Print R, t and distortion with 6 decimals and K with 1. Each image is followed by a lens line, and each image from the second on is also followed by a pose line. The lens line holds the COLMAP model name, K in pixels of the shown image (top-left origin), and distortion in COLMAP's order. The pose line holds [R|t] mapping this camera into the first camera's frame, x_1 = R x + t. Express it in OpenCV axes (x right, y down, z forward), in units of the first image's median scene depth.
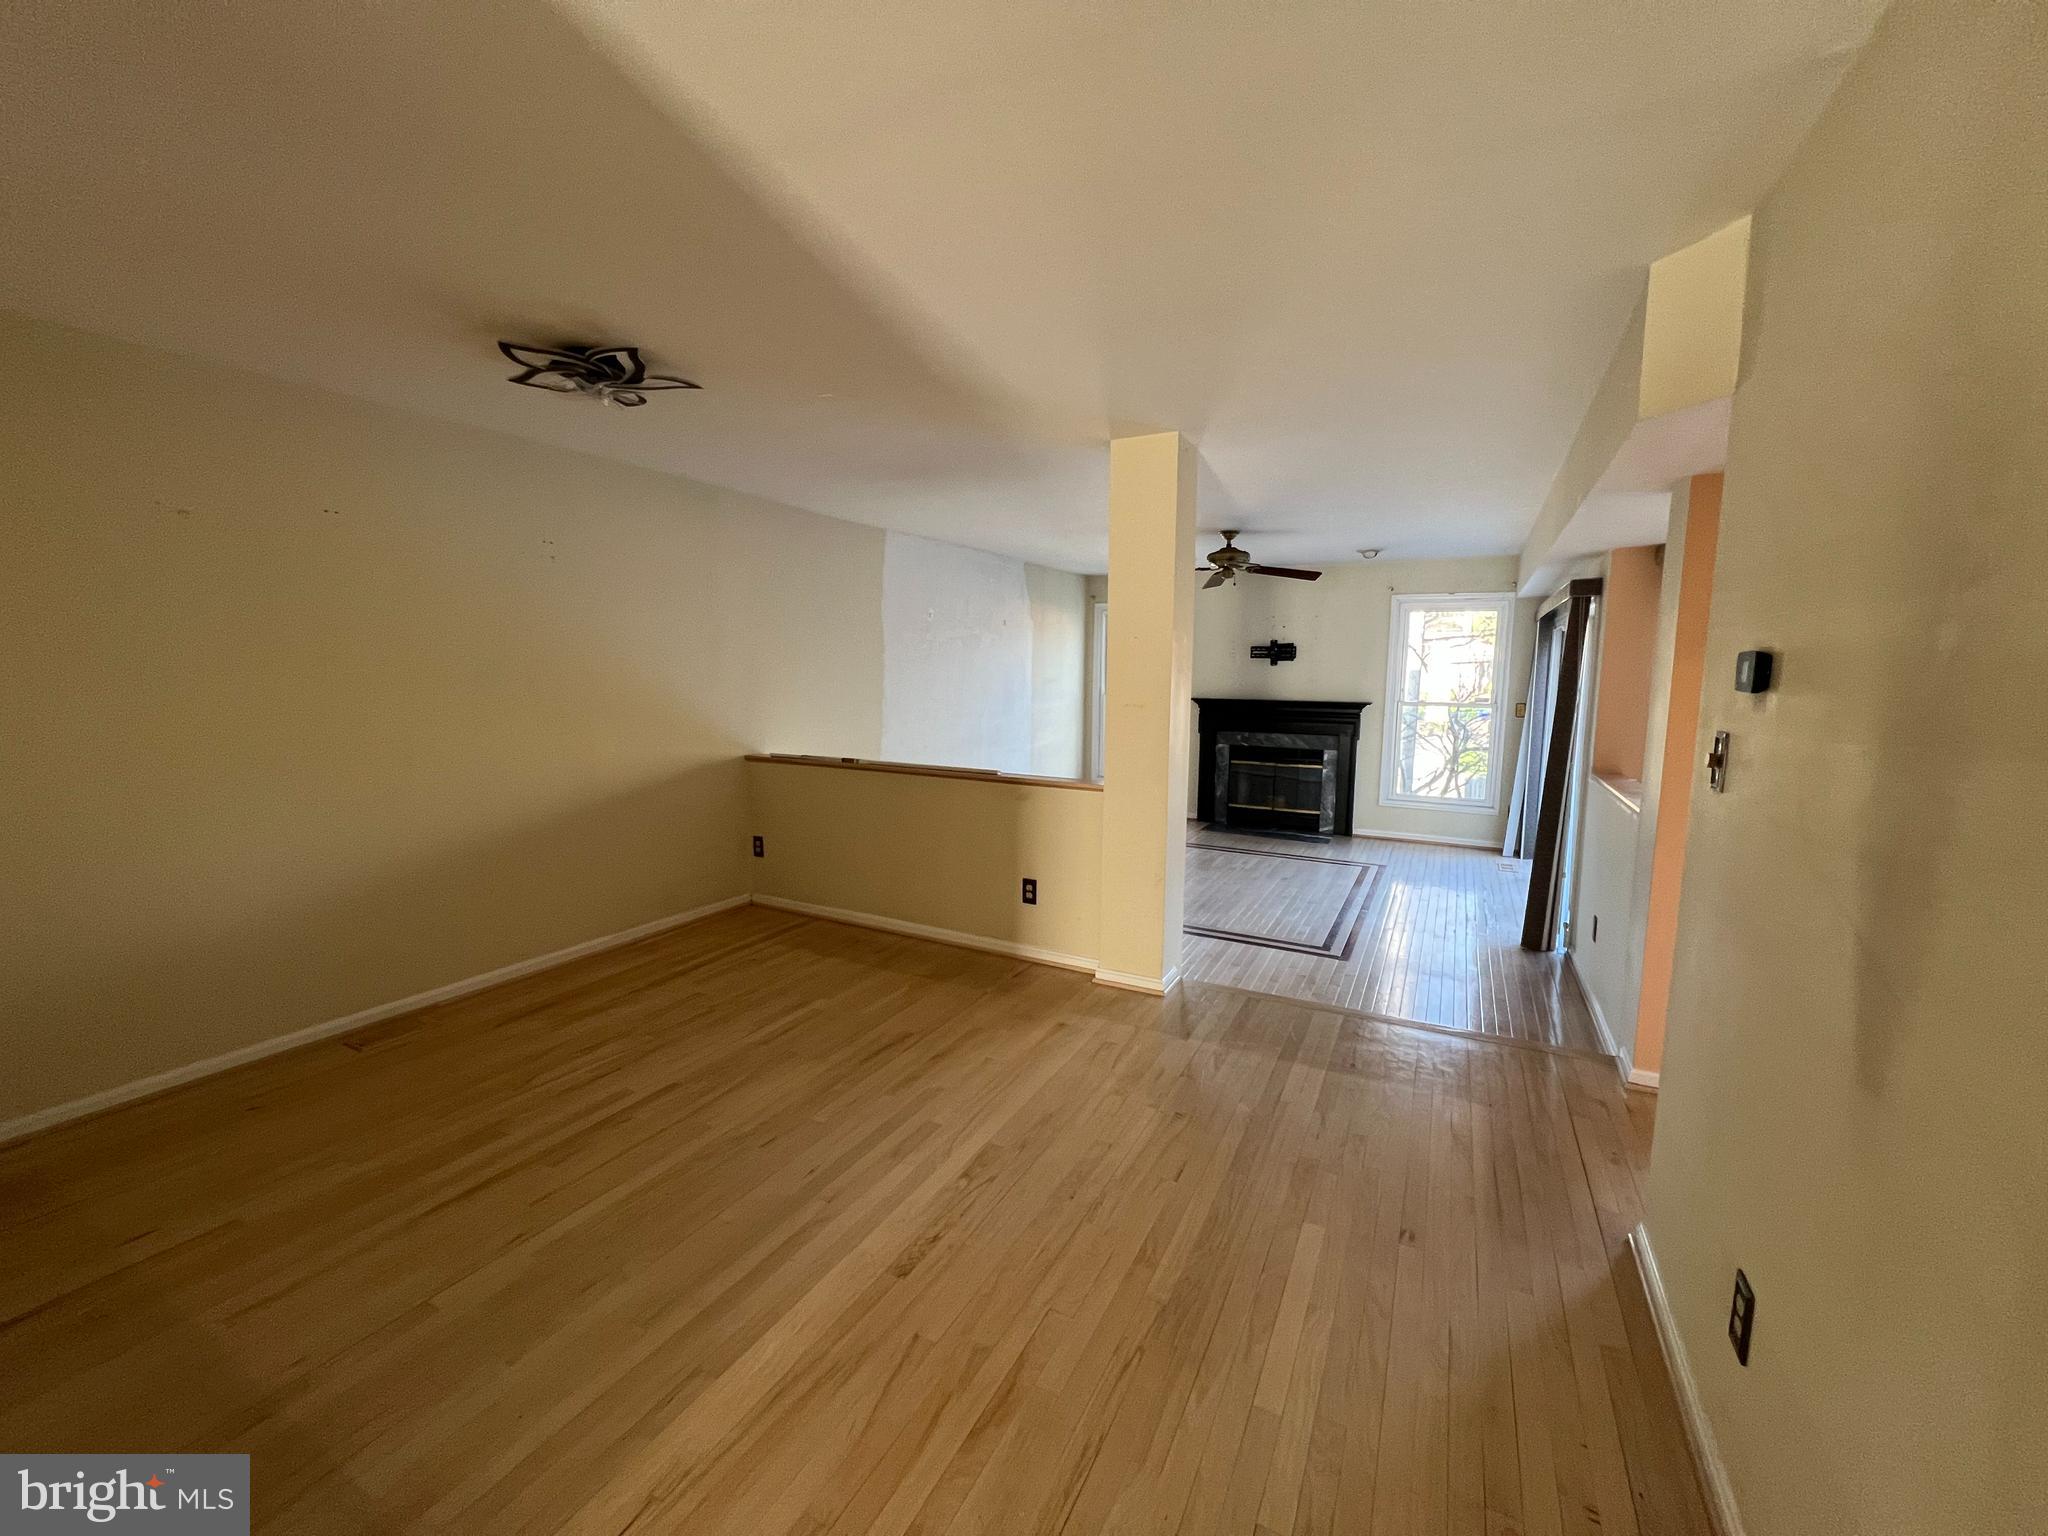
lens RADIAL K [[820.1, 0, 1023.2], [0, 820.1, 766.2], [0, 0, 1]] dist [-0.000264, -0.000585]
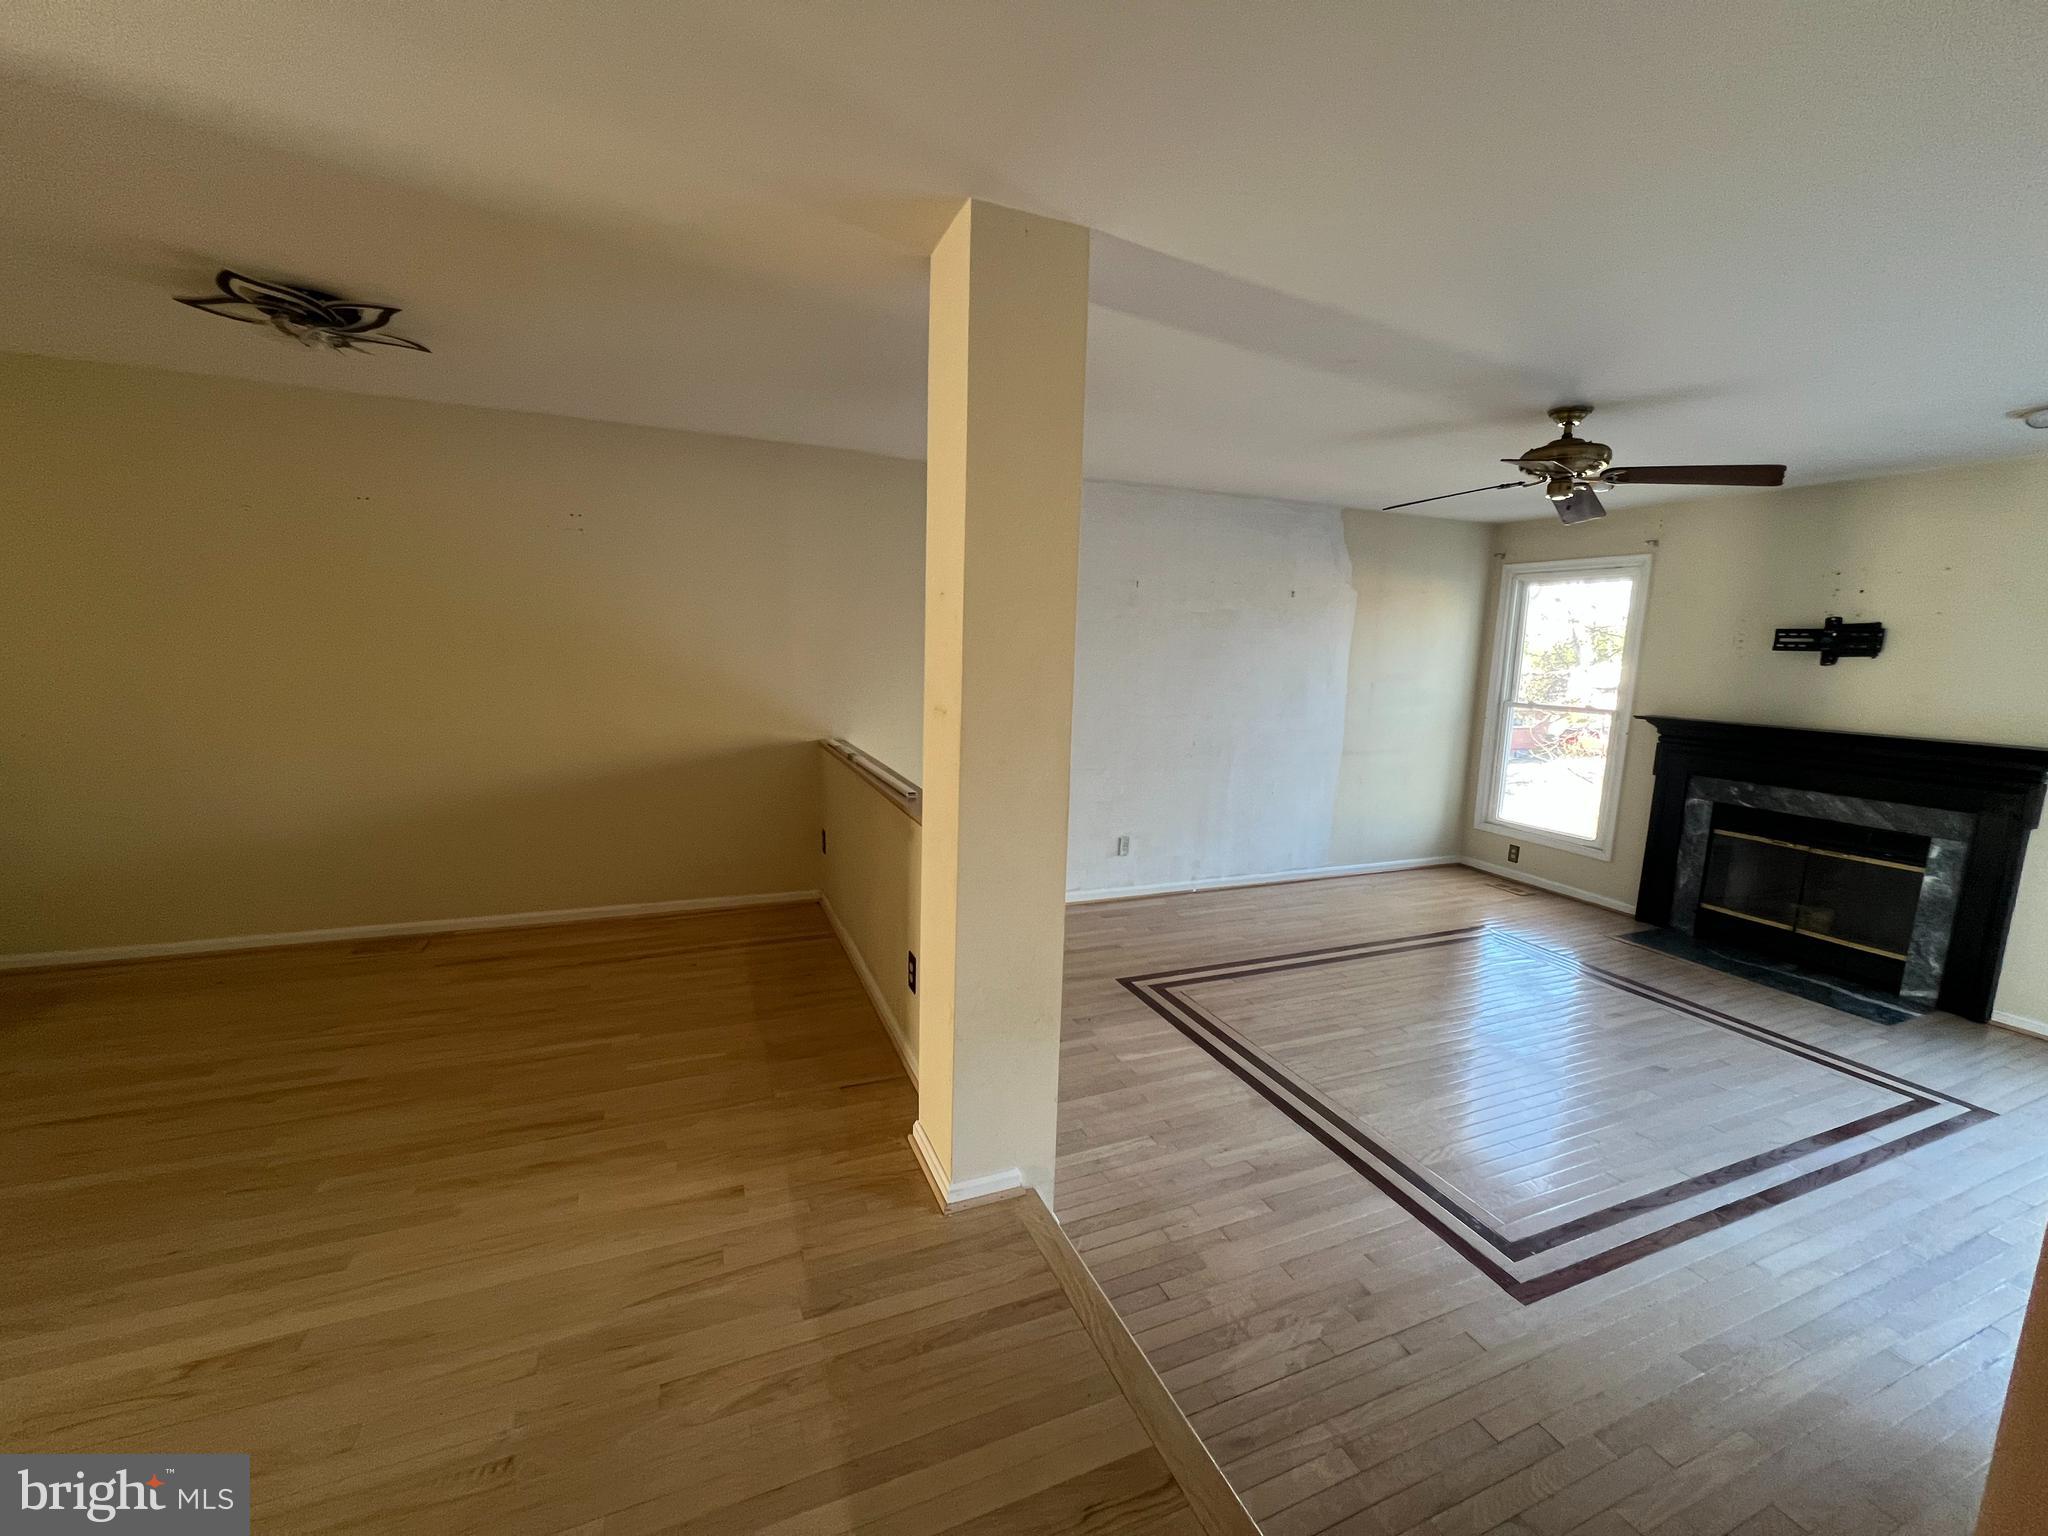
lens RADIAL K [[820.1, 0, 1023.1], [0, 820.1, 769.0], [0, 0, 1]] dist [-0.000264, -0.000585]
pose [[0.769571, 0.111646, -0.628725, 0.415031], [-0.101130, 0.993480, 0.052631, -0.052490], [0.630502, 0.023080, 0.775844, 0.439697]]
